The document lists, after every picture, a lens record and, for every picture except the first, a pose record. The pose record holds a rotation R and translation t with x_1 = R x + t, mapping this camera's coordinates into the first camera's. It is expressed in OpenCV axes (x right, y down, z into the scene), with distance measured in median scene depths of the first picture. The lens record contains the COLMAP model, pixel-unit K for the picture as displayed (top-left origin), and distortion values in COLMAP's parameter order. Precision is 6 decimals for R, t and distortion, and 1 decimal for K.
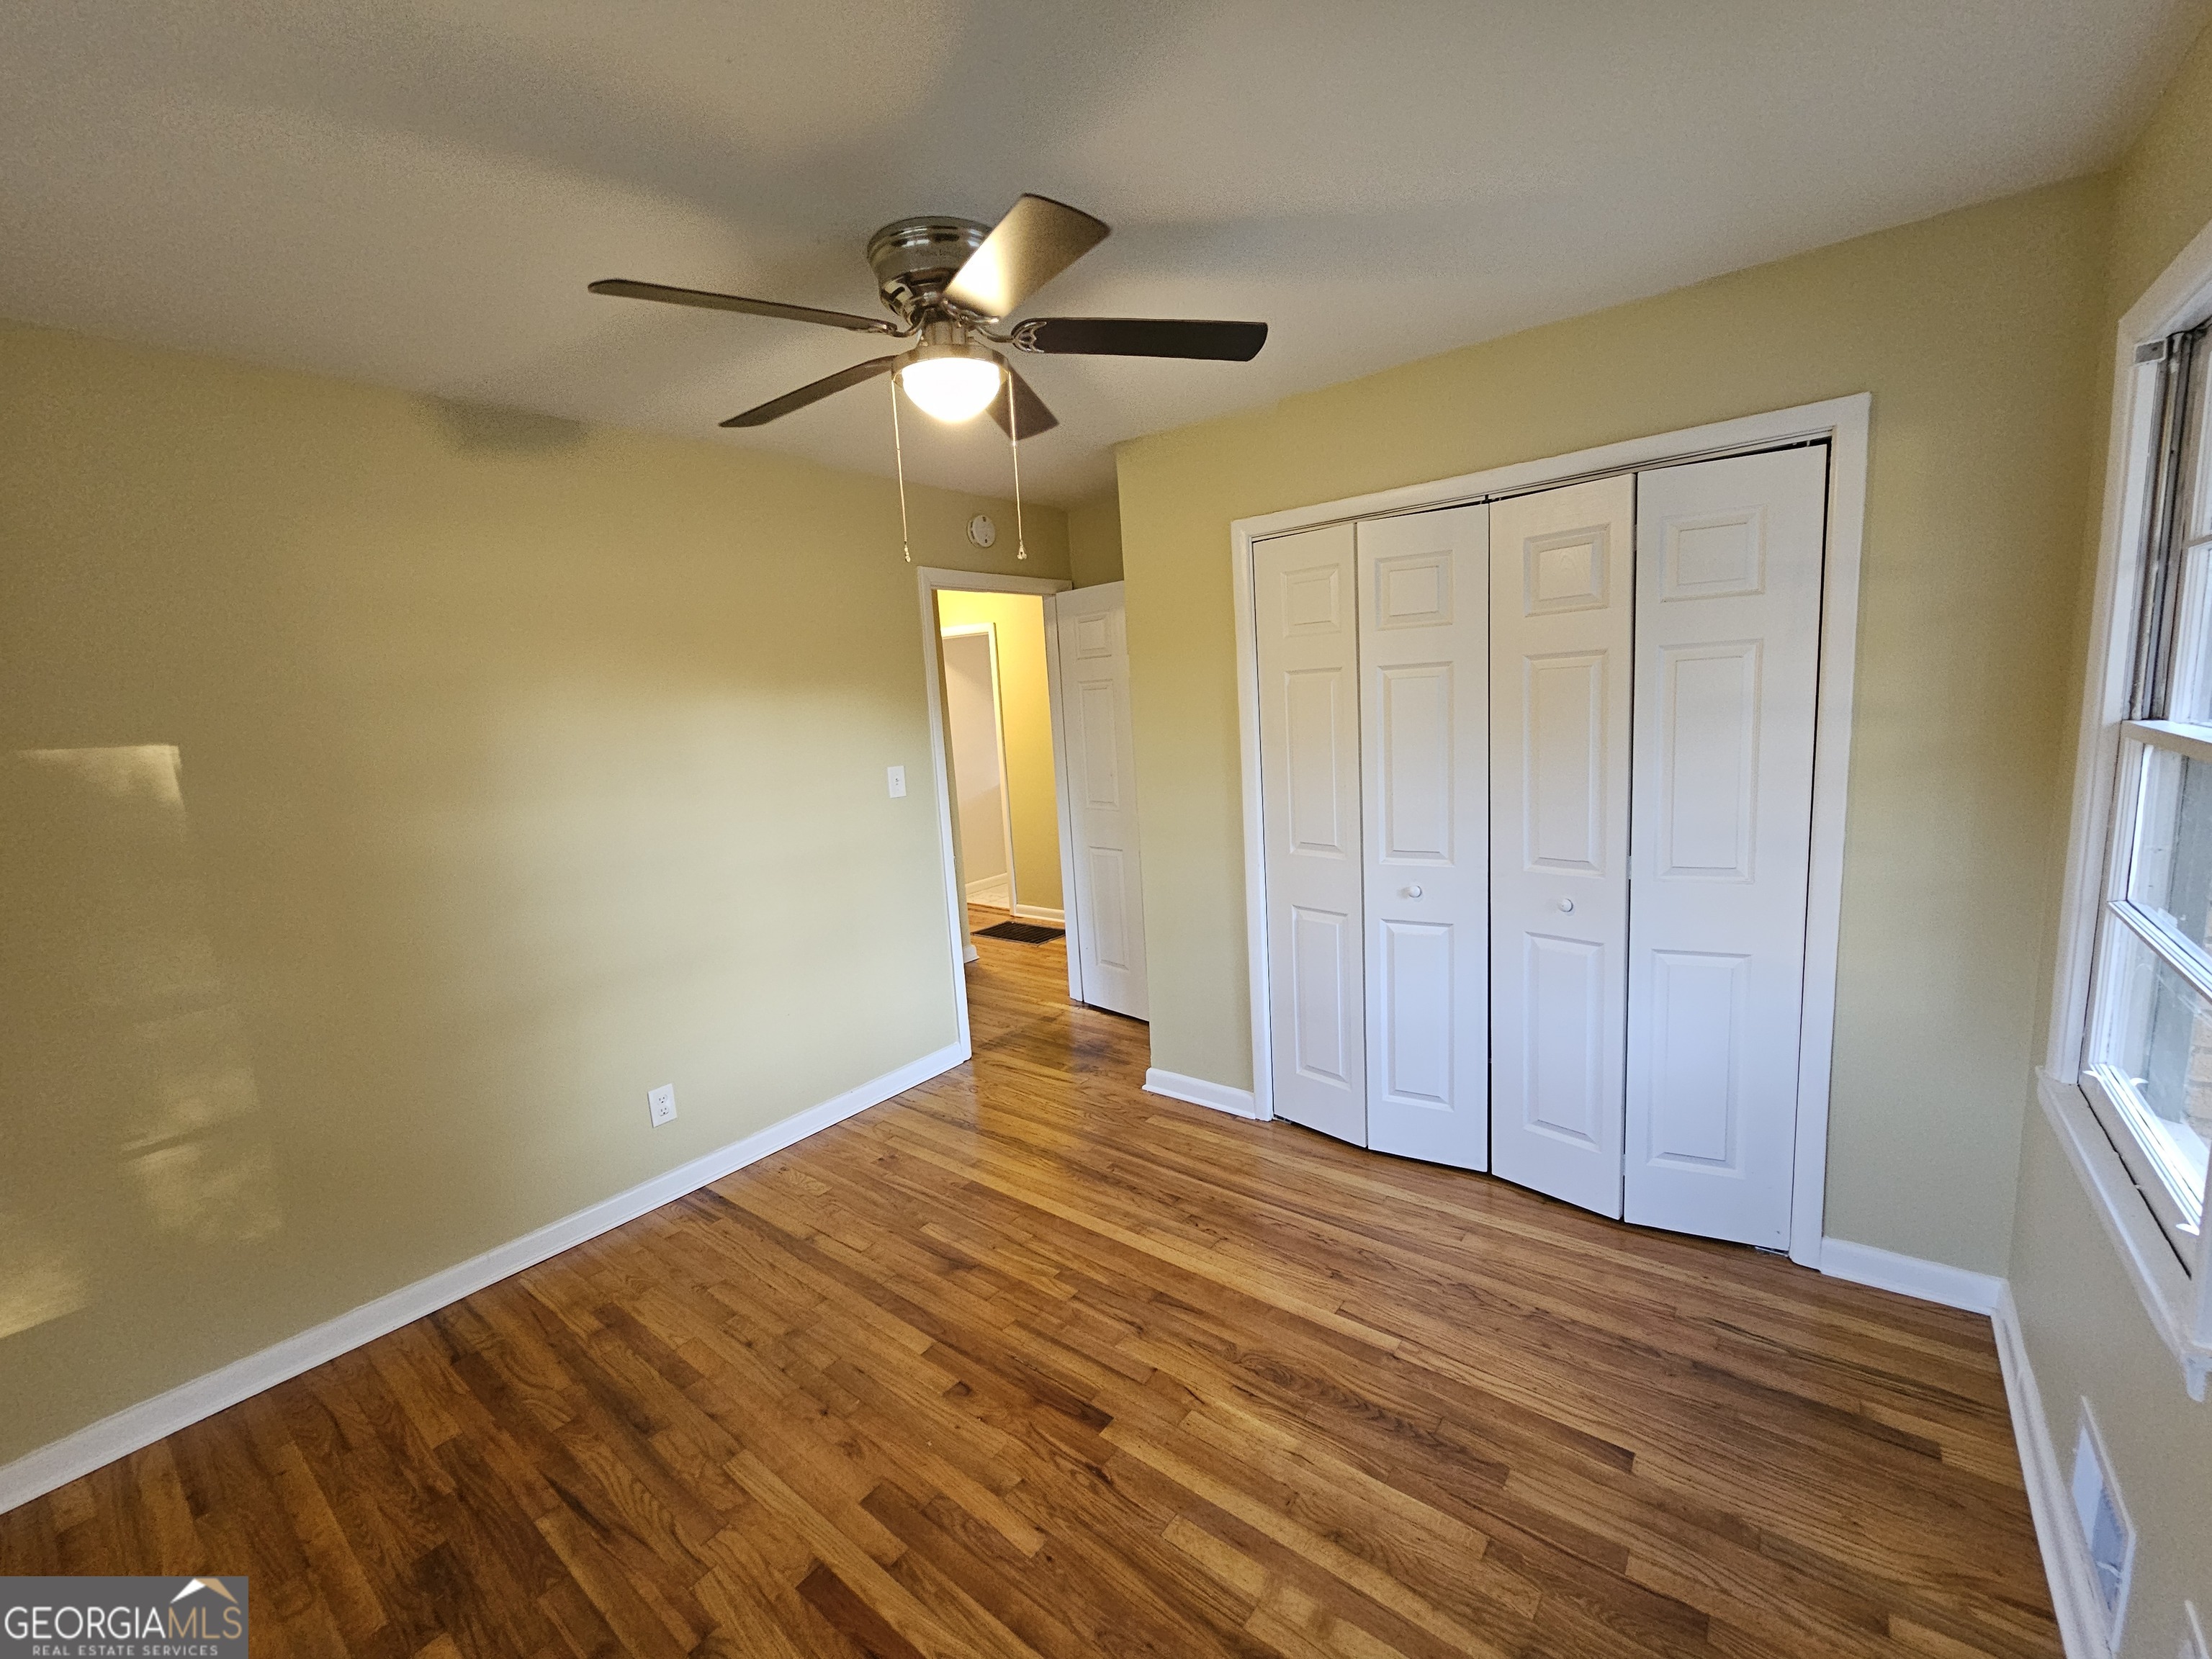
lens RADIAL K [[905.3, 0, 1112.4], [0, 905.3, 835.2], [0, 0, 1]] dist [-0.003660, -0.000327]
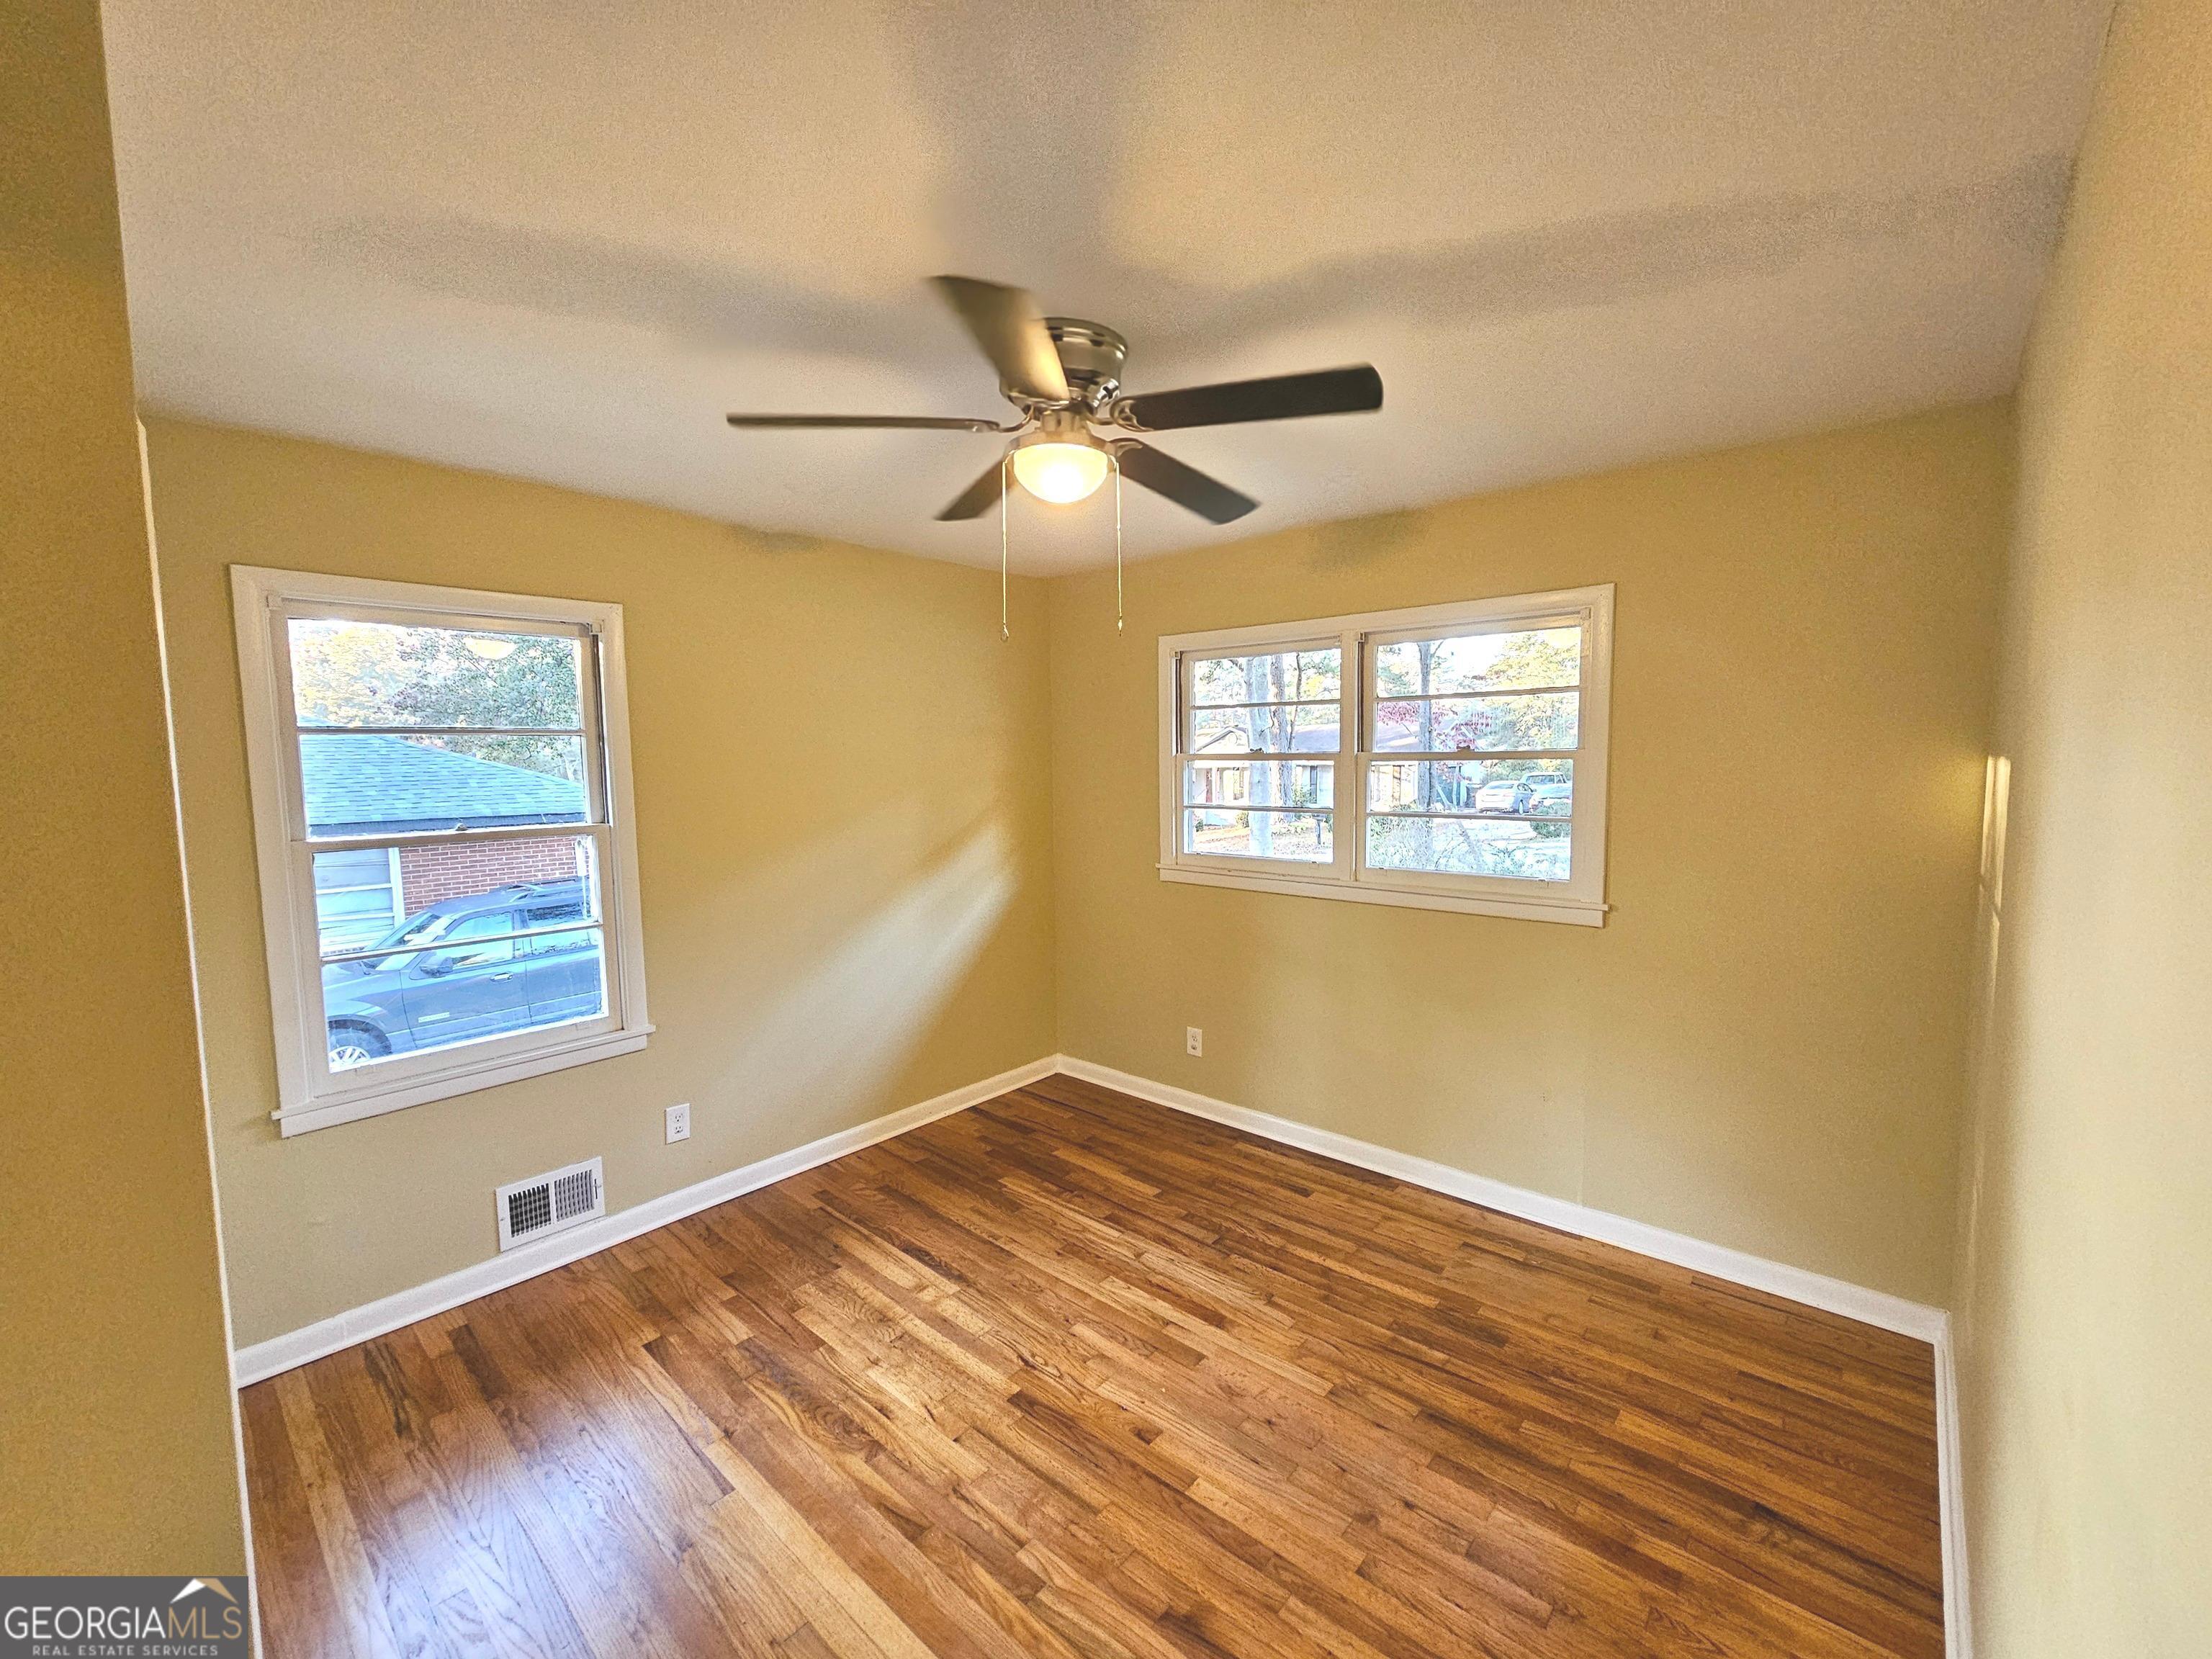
lens RADIAL K [[905.3, 0, 1112.4], [0, 905.3, 835.2], [0, 0, 1]] dist [-0.003660, -0.000327]
pose [[-0.995772, 0.067252, 0.062566, -0.239762], [0.079957, 0.969897, 0.230013, -0.288823], [-0.045213, 0.234043, -0.971174, 1.842553]]
